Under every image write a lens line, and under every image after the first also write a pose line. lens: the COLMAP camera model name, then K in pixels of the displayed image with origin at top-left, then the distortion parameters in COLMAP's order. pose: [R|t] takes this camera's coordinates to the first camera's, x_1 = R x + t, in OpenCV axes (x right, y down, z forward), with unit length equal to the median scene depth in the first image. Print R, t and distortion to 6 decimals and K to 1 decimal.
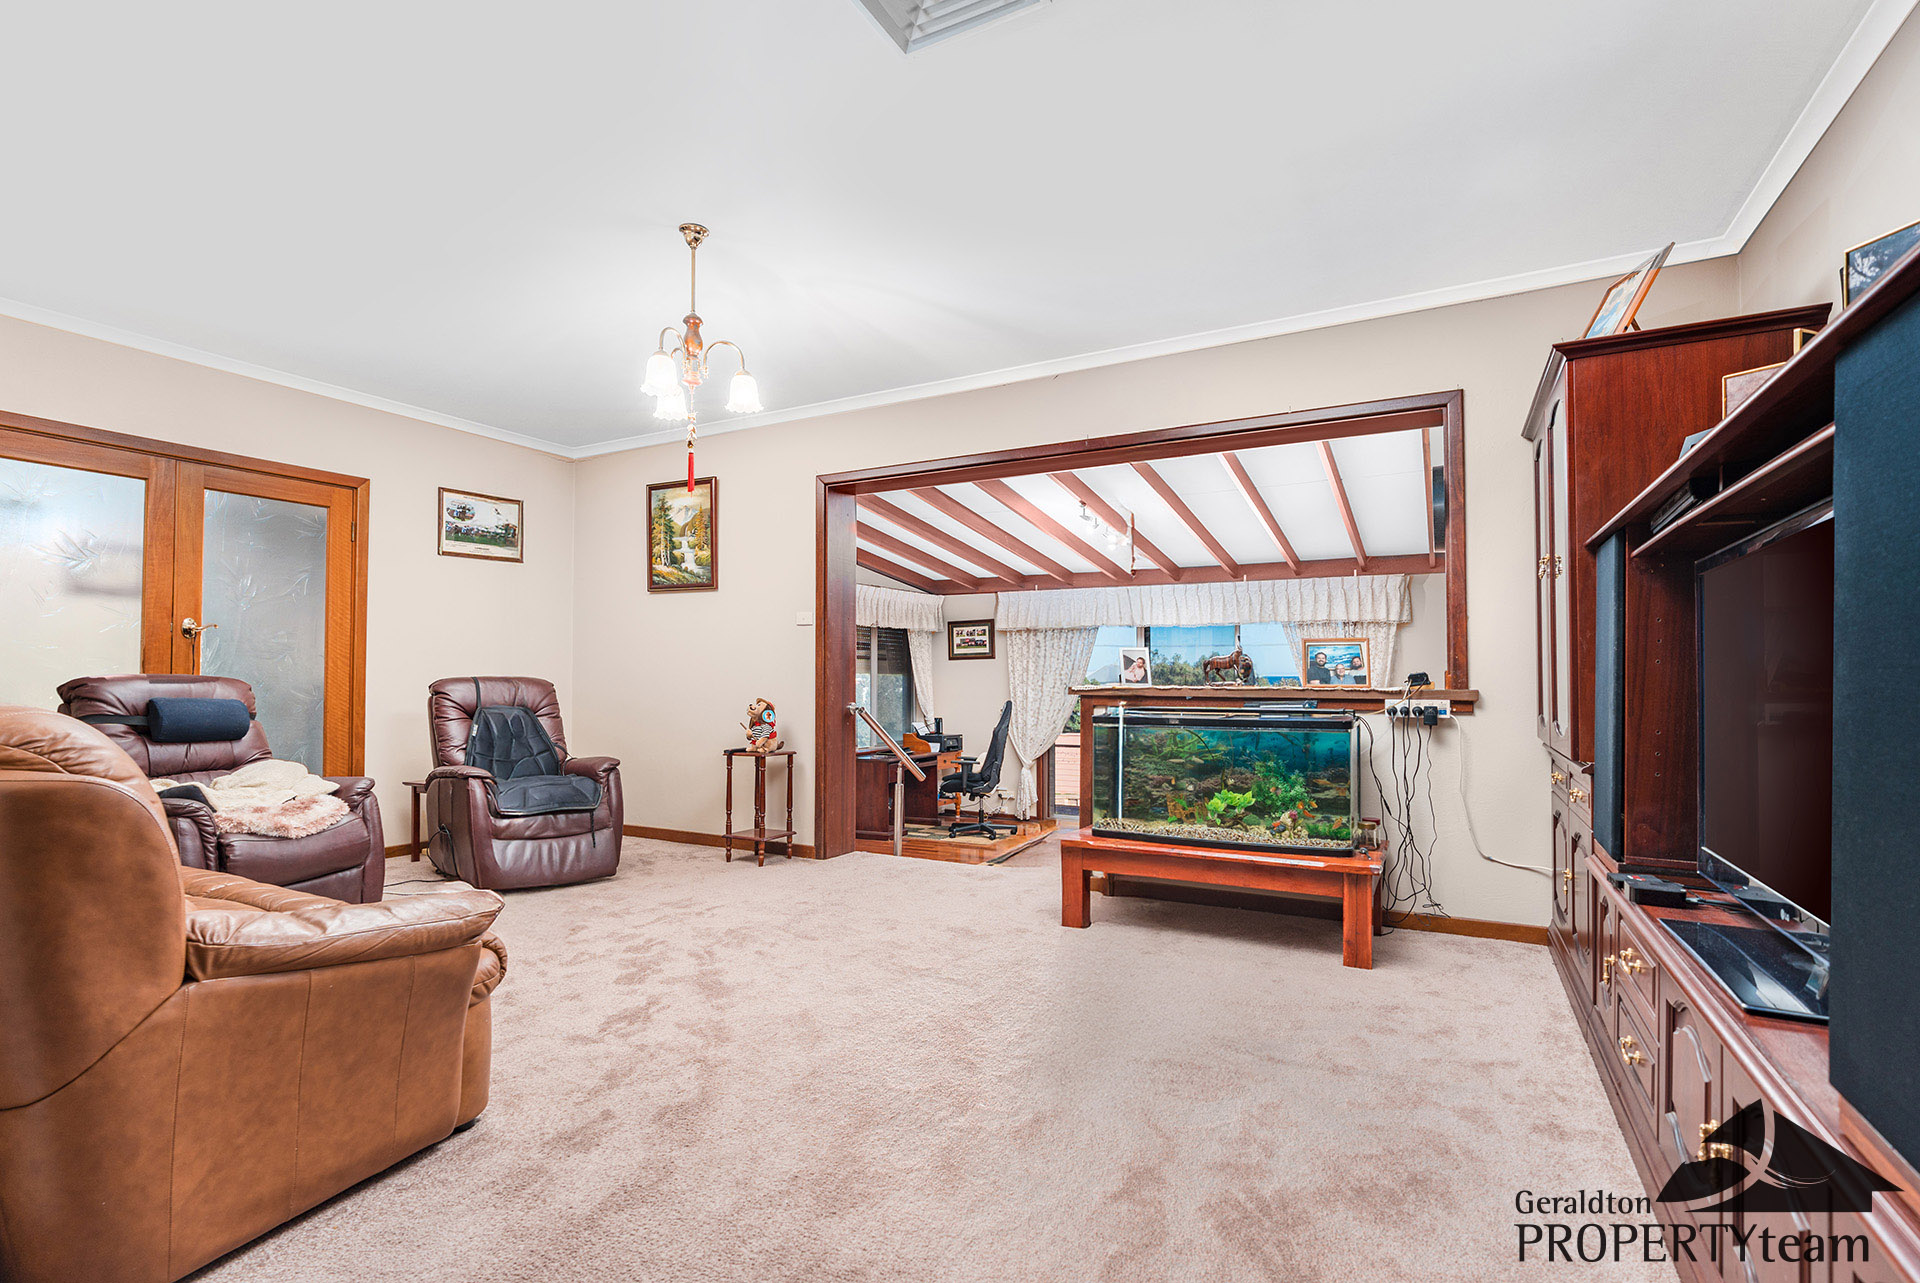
lens RADIAL K [[913.1, 0, 968.9], [0, 913.1, 651.4], [0, 0, 1]] dist [-0.006597, 0.002924]
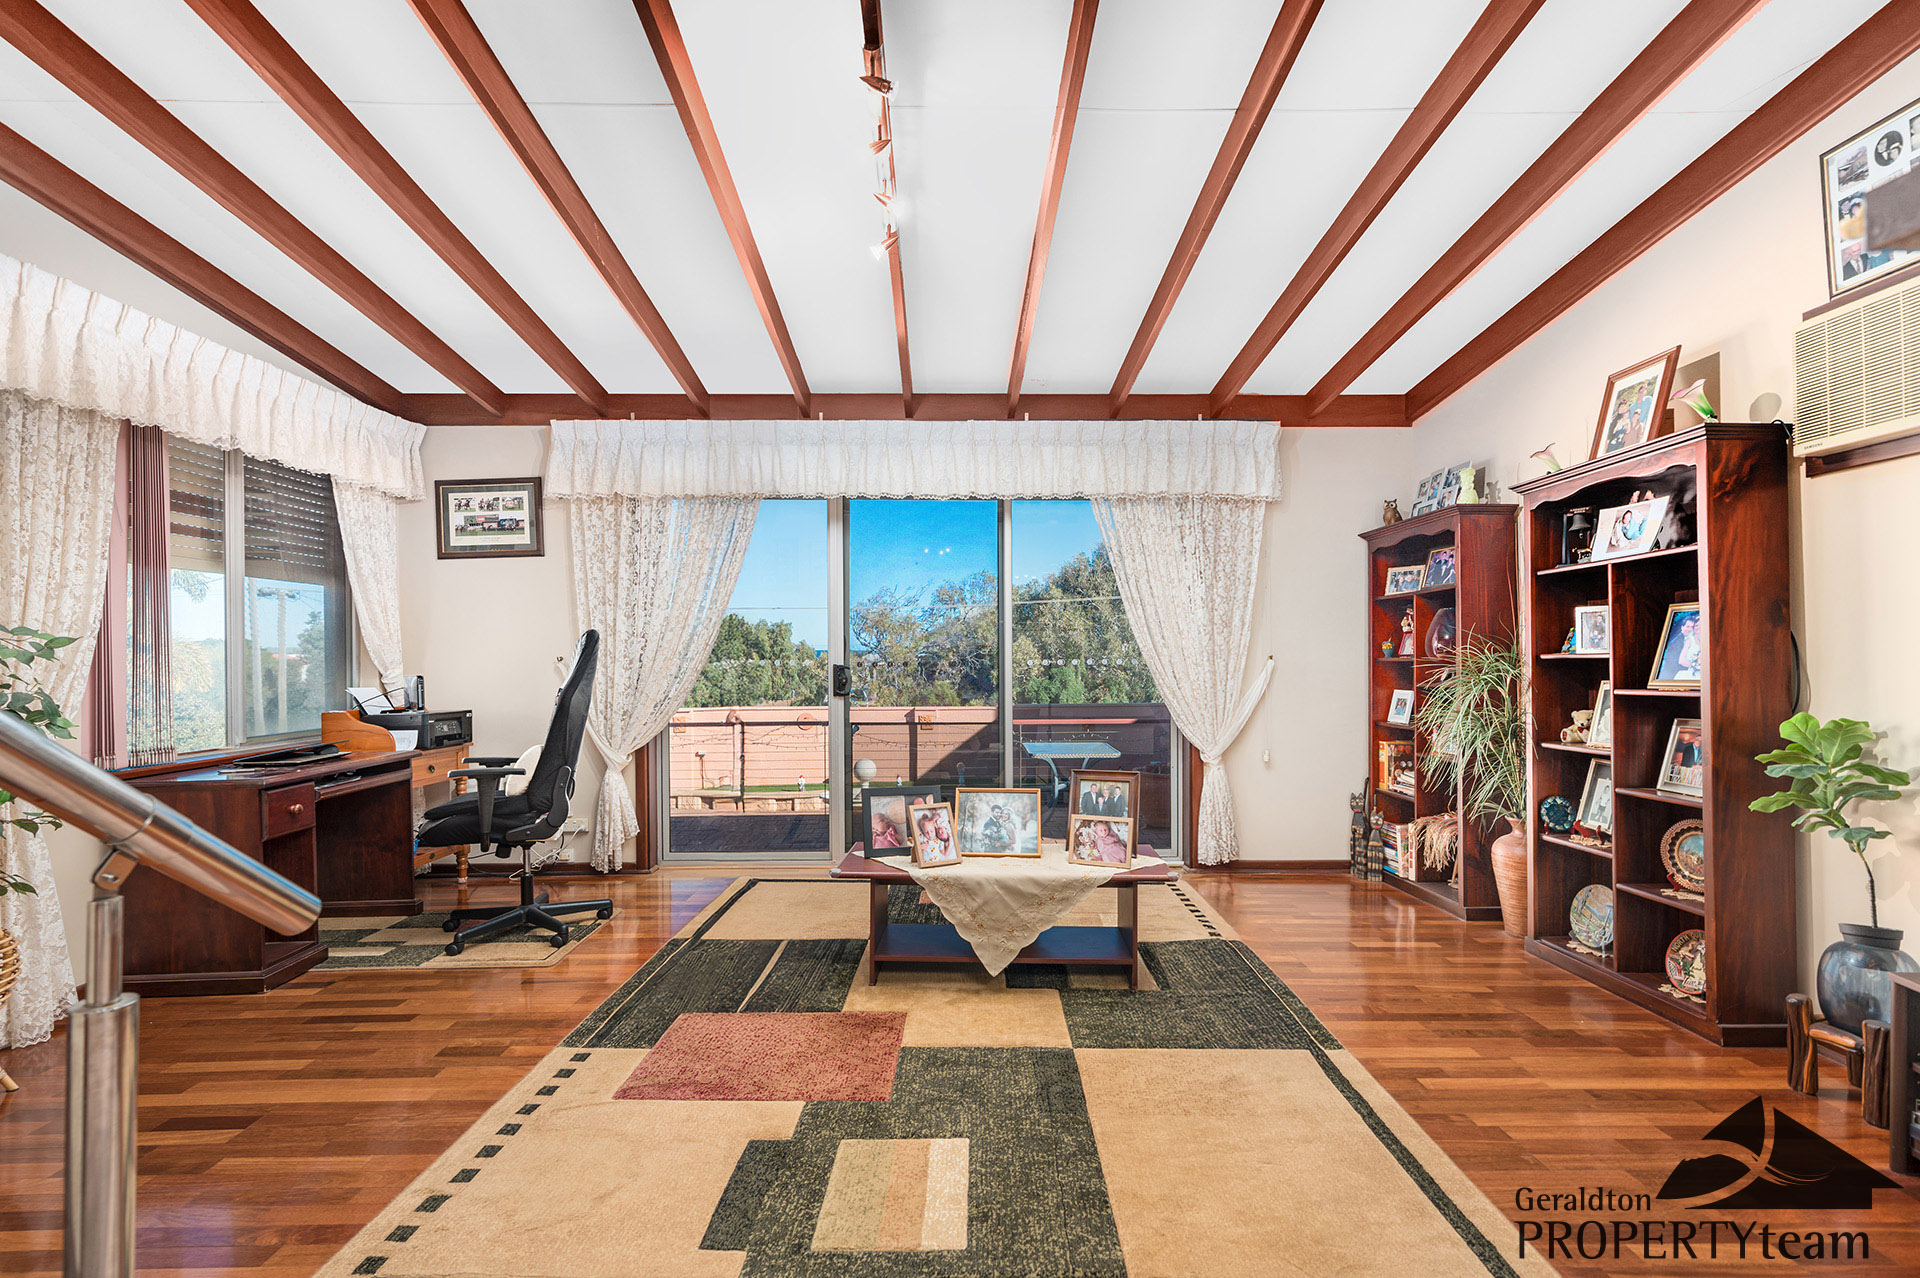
lens RADIAL K [[913.1, 0, 958.4], [0, 913.1, 649.7], [0, 0, 1]] dist [-0.006597, 0.002924]
pose [[0.877555, -0.007588, 0.479415, -0.012637], [-0.004158, 0.999717, 0.023432, 0.048296], [-0.479457, -0.022556, 0.877275, 0.469158]]
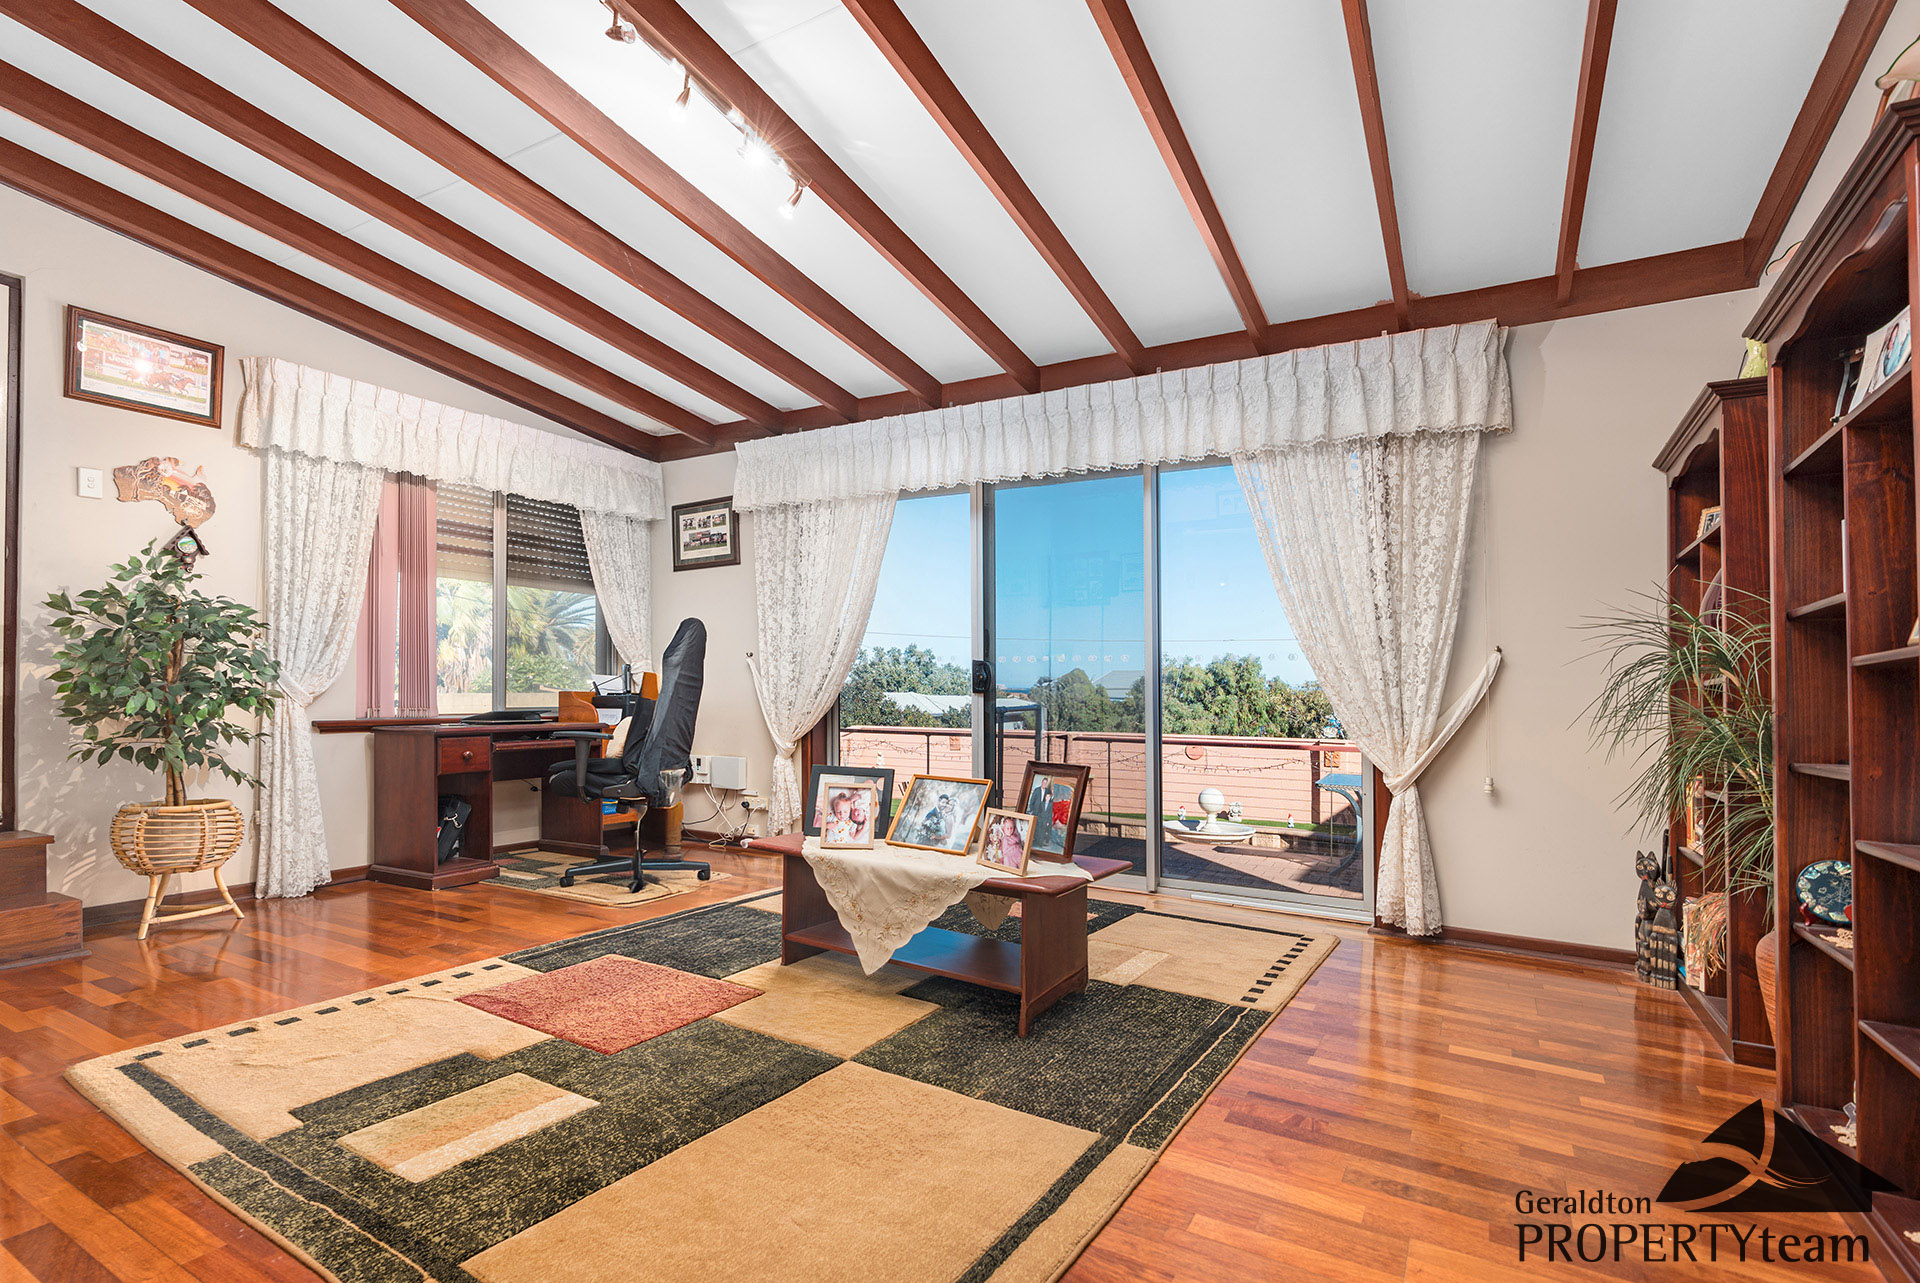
lens RADIAL K [[913.1, 0, 943.4], [0, 913.1, 666.2], [0, 0, 1]] dist [-0.006597, 0.002924]
pose [[0.998485, 0.005693, -0.054726, 0.195339], [-0.005645, 0.999984, 0.001017, 0.073182], [0.054731, -0.000706, 0.998501, 0.455481]]
